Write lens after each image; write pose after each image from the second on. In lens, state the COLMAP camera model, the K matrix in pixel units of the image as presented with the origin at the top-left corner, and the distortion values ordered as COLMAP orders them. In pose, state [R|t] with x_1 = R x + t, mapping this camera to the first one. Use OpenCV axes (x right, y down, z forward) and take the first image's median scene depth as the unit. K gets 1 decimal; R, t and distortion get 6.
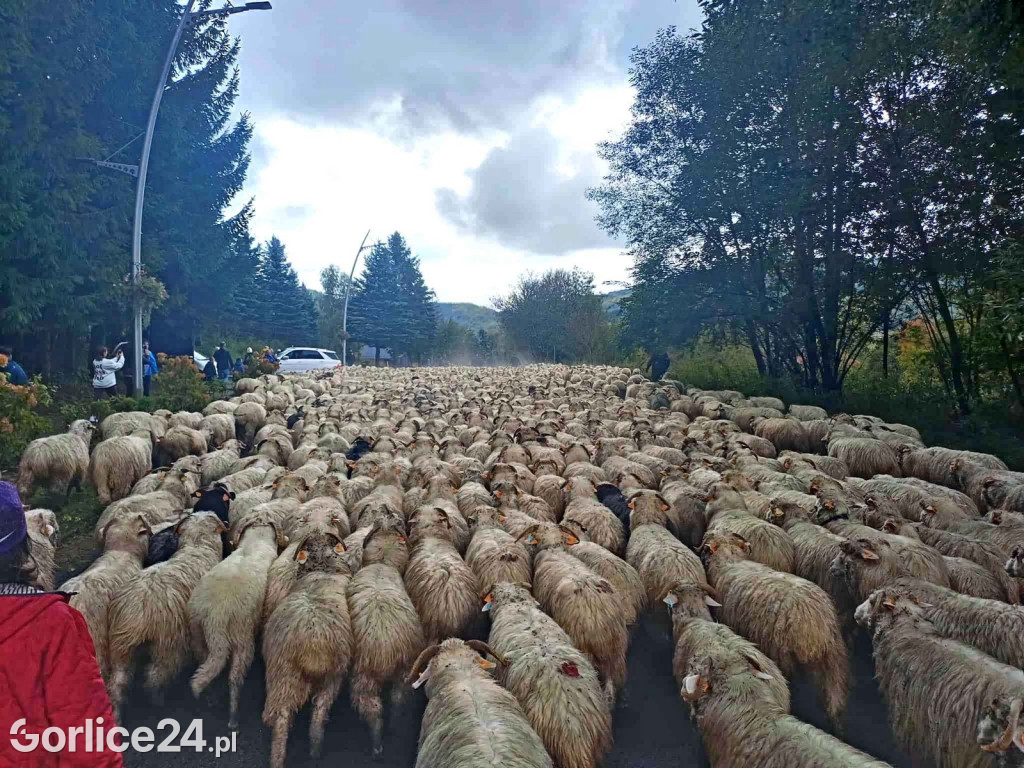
lens RADIAL K [[708.0, 0, 512.0], [0, 708.0, 384.0], [0, 0, 1]] dist [0.070498, -0.127660]
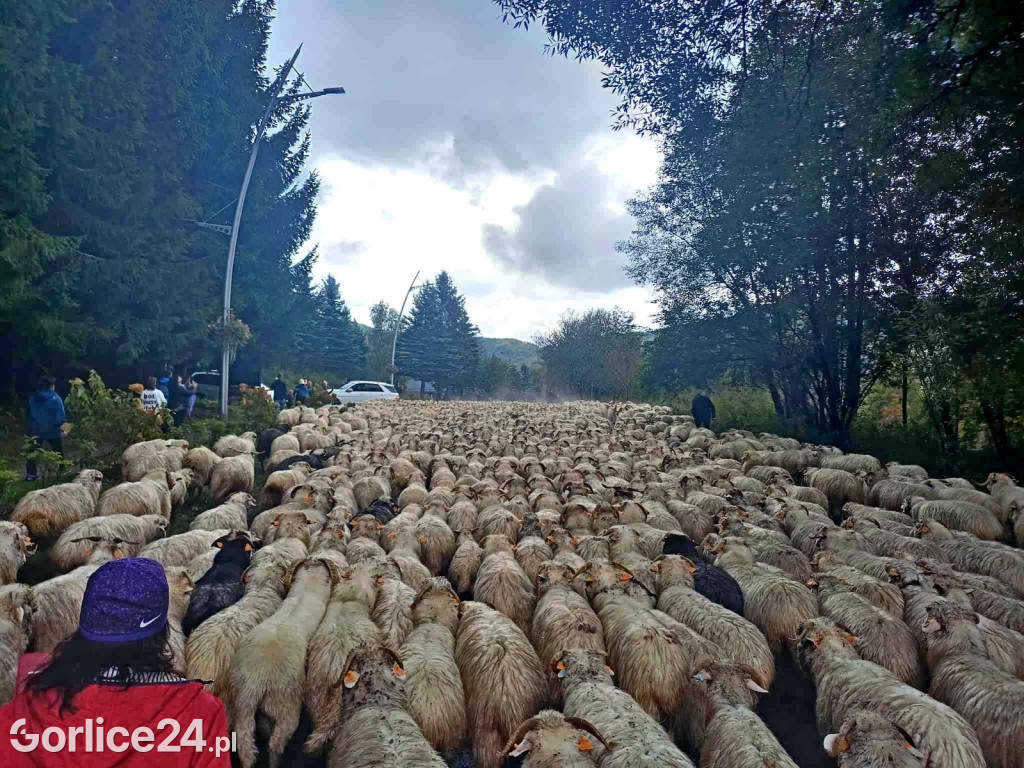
lens RADIAL K [[708.5, 0, 487.3], [0, 708.5, 384.3], [0, 0, 1]] dist [0.058325, -0.060470]
pose [[0.995273, 0.020487, -0.094934, 0.005630], [-0.025137, 0.998529, -0.048038, 0.001041], [0.093811, 0.050197, 0.994324, -0.036884]]
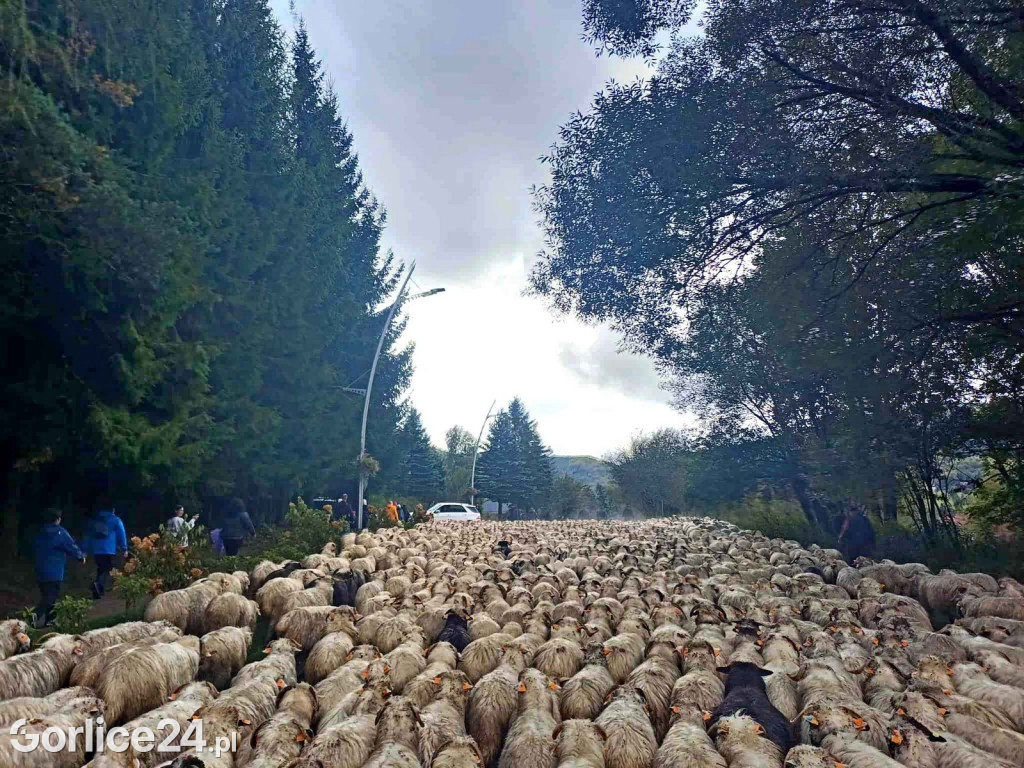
lens RADIAL K [[716.6, 0, 484.3], [0, 716.6, 398.0], [0, 0, 1]] dist [0.064417, -0.063417]
pose [[0.979675, -0.031800, -0.198053, 0.019626], [-0.007474, 0.980881, -0.194467, 0.008867], [0.200450, 0.191995, 0.960707, -0.147725]]
